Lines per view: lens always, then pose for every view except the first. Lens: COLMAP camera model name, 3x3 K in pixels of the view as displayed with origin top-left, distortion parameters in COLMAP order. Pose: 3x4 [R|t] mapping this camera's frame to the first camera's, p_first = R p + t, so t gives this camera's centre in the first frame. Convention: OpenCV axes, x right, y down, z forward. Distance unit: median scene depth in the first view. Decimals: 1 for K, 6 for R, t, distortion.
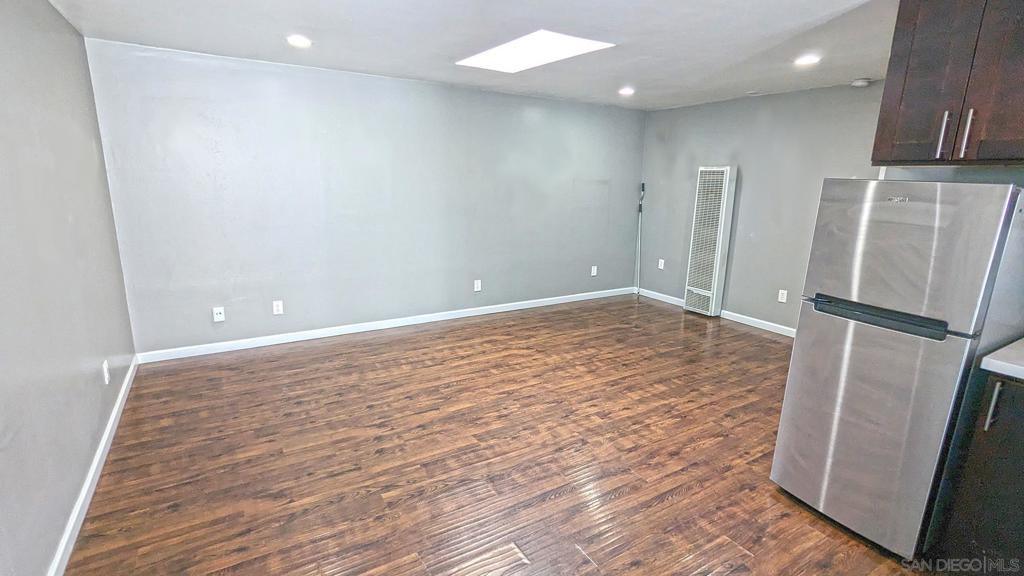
lens RADIAL K [[482.0, 0, 510.1], [0, 482.0, 286.9], [0, 0, 1]] dist [0.000225, -0.000491]
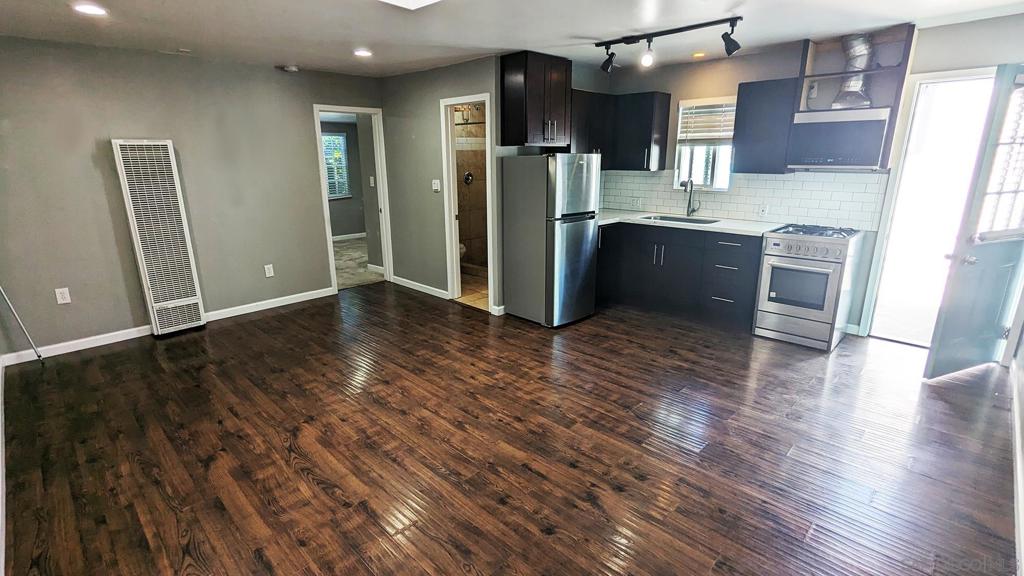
lens RADIAL K [[482.0, 0, 510.1], [0, 482.0, 286.9], [0, 0, 1]] dist [0.000225, -0.000491]
pose [[-0.239981, -0.275055, 0.930996, -0.723850], [0.218002, 0.919258, 0.327781, -0.244741], [-0.945983, 0.281620, -0.160642, 0.987857]]
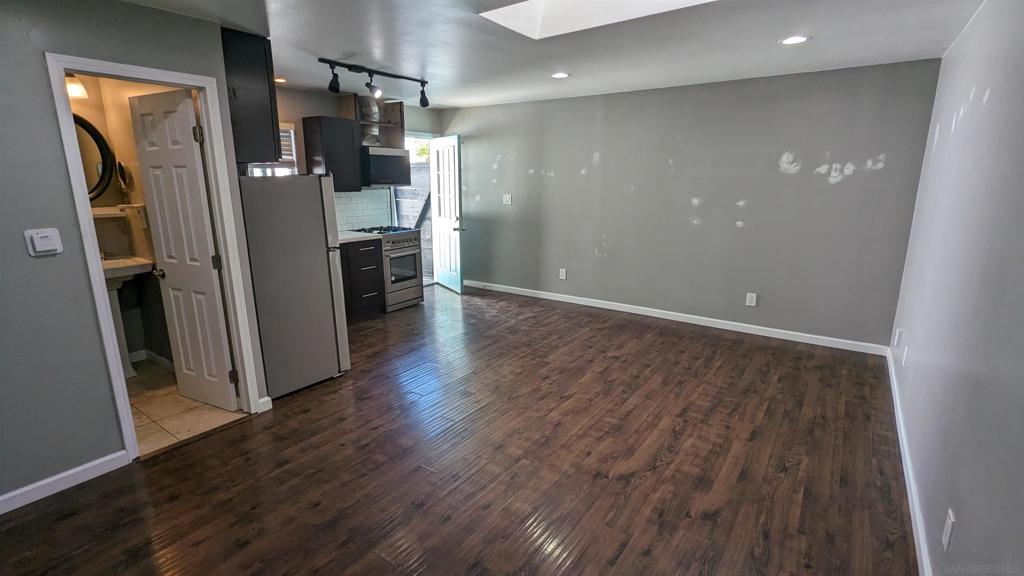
lens RADIAL K [[482.0, 0, 510.1], [0, 482.0, 286.9], [0, 0, 1]] dist [0.000225, -0.000491]
pose [[-0.918773, 0.068142, -0.388861, 0.464124], [-0.105566, 0.906717, 0.408314, -0.371875], [0.380410, 0.416199, -0.825873, 1.676911]]
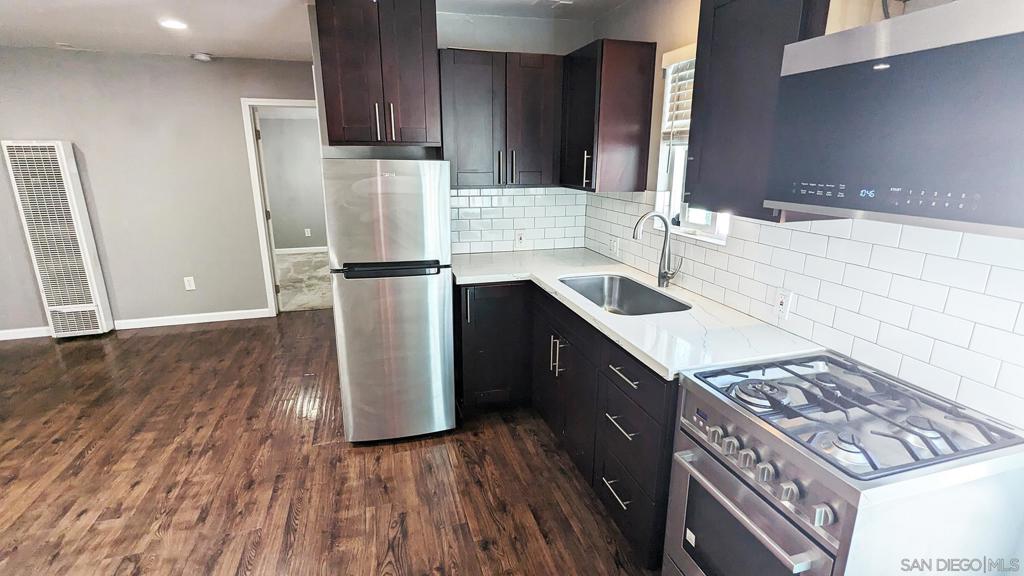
lens RADIAL K [[482.0, 0, 510.1], [0, 482.0, 286.9], [0, 0, 1]] dist [0.000225, -0.000491]
pose [[0.261746, -0.272835, 0.925770, -0.187748], [0.220026, 0.950821, 0.218009, -0.058751], [-0.939722, 0.146631, 0.308904, 0.194629]]
